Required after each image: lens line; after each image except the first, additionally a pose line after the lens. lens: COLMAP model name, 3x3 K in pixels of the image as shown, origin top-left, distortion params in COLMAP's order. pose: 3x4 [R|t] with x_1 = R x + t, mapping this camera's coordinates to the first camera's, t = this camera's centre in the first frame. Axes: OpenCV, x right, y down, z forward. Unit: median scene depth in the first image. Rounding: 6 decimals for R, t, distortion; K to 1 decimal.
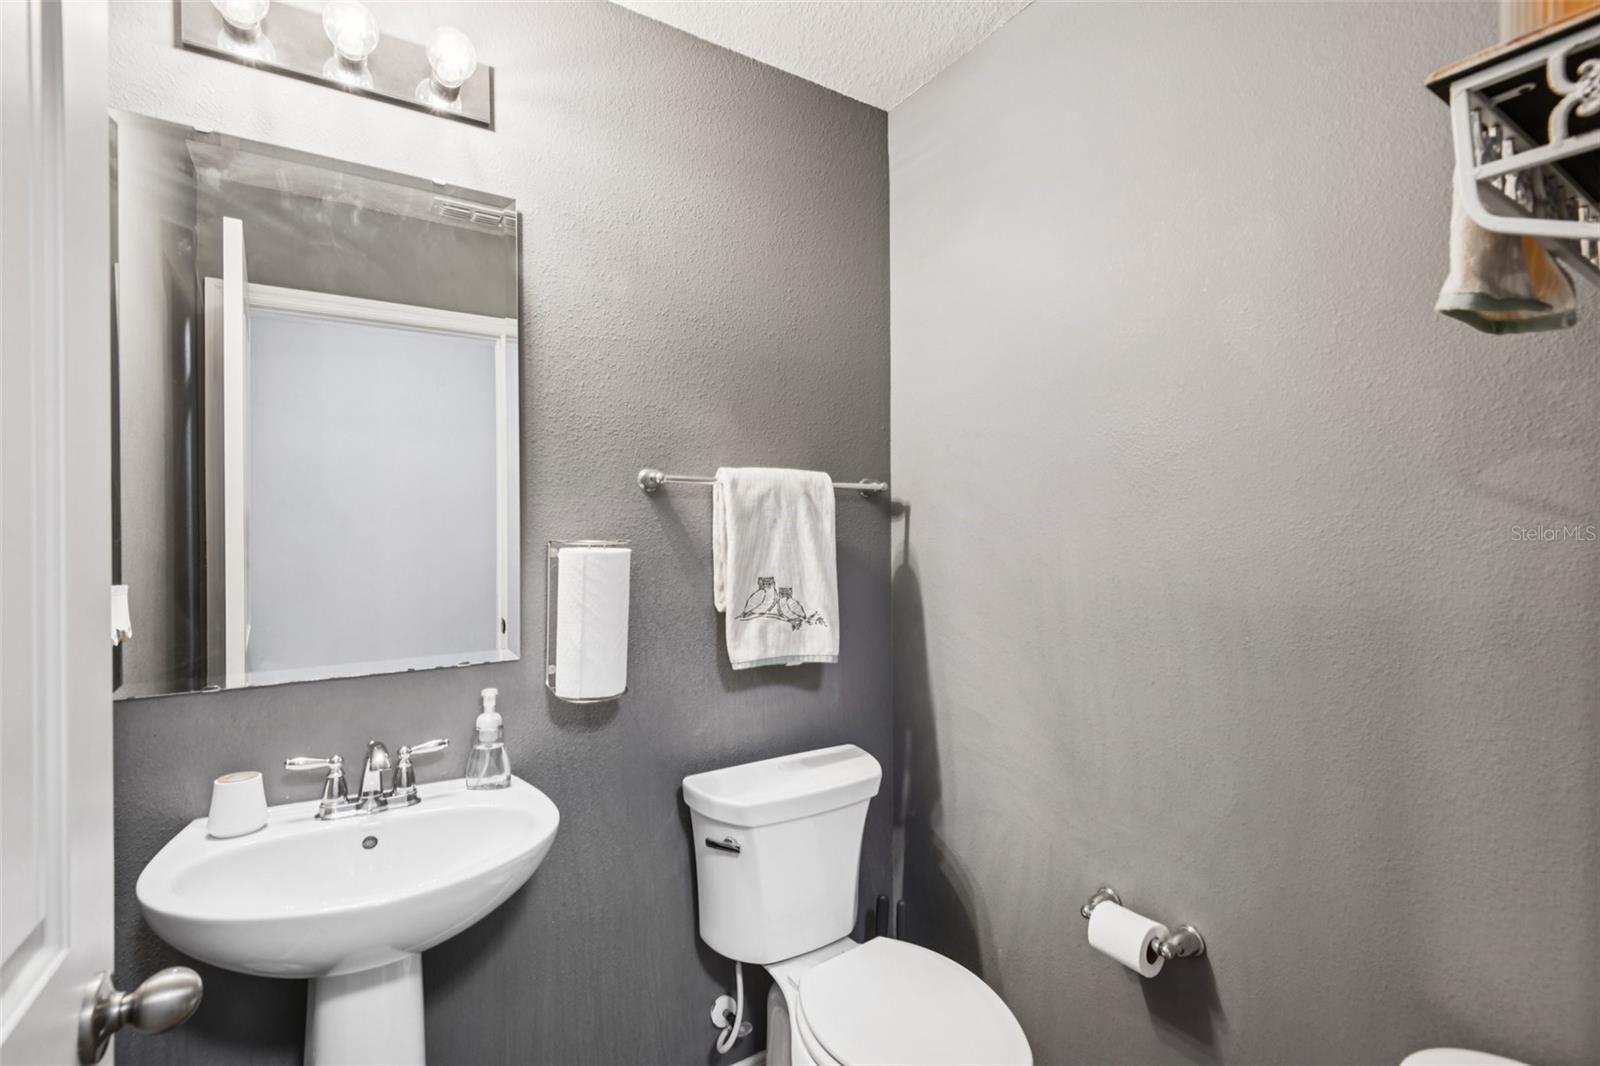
lens RADIAL K [[732.4, 0, 800.2], [0, 732.4, 525.2], [0, 0, 1]] dist [0.027523, -0.015467]
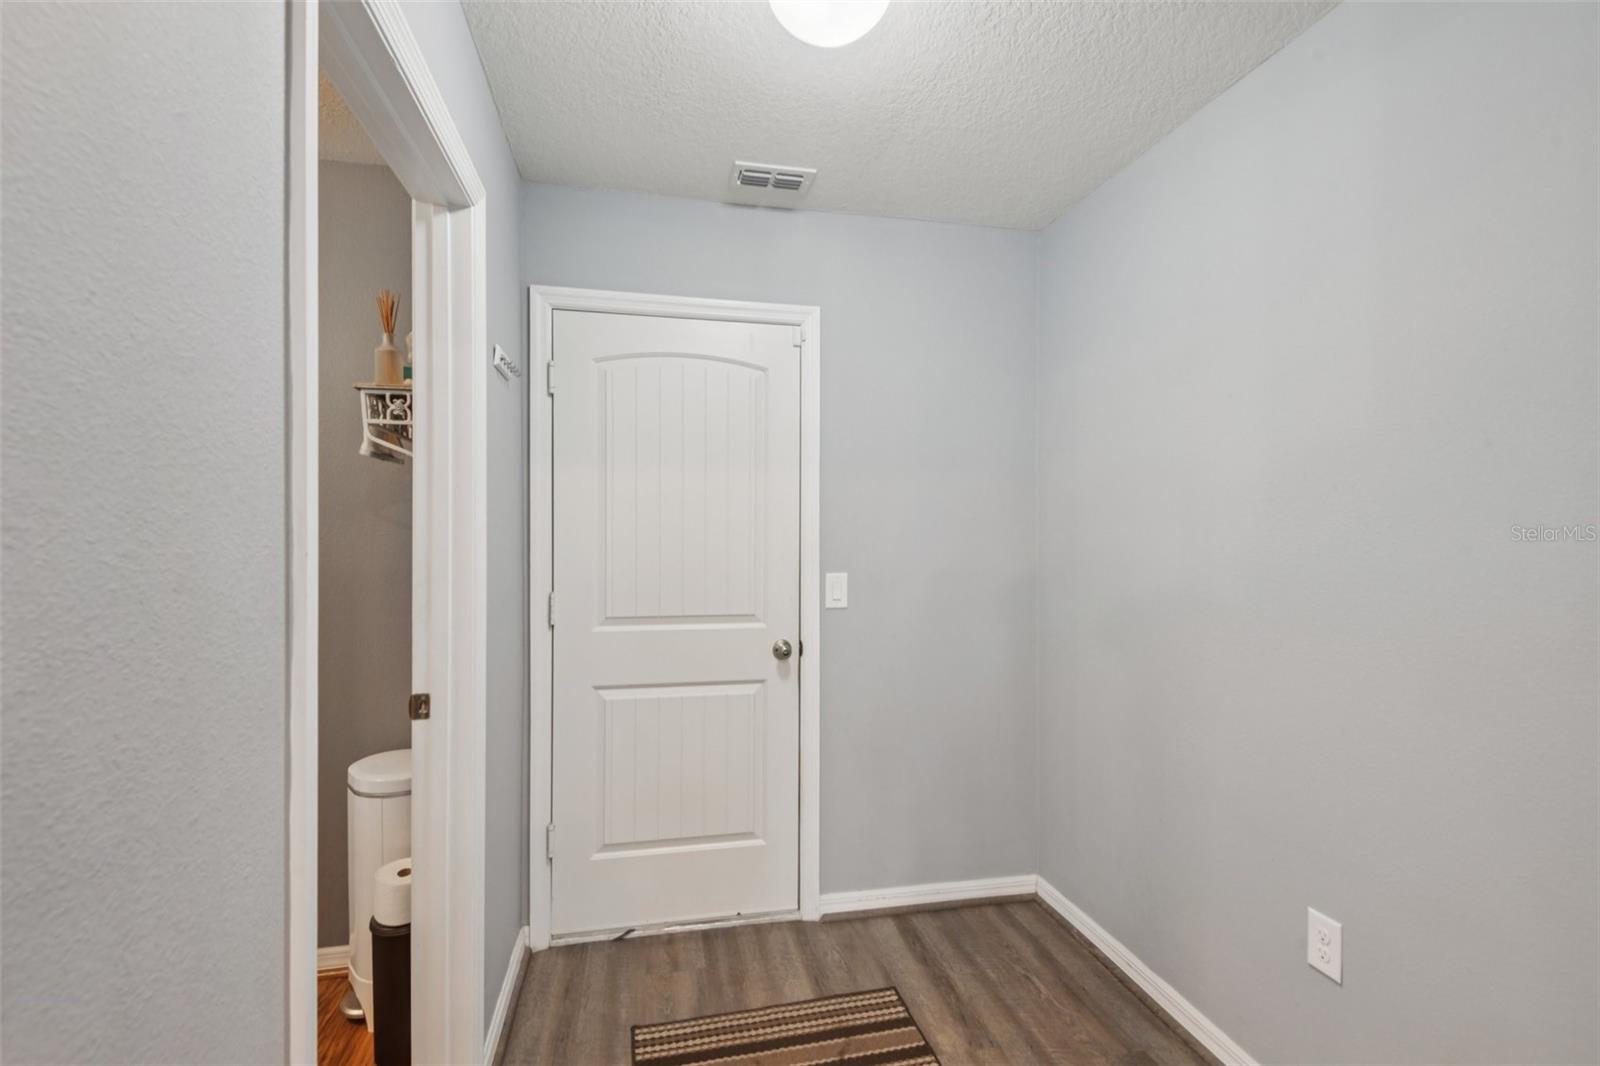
lens RADIAL K [[732.4, 0, 800.2], [0, 732.4, 525.2], [0, 0, 1]] dist [0.027523, -0.015467]
pose [[0.327507, -0.002249, 0.944846, -1.587327], [0.007540, 0.999972, -0.000234, 0.004802], [-0.944819, 0.007201, 0.327514, -1.918502]]
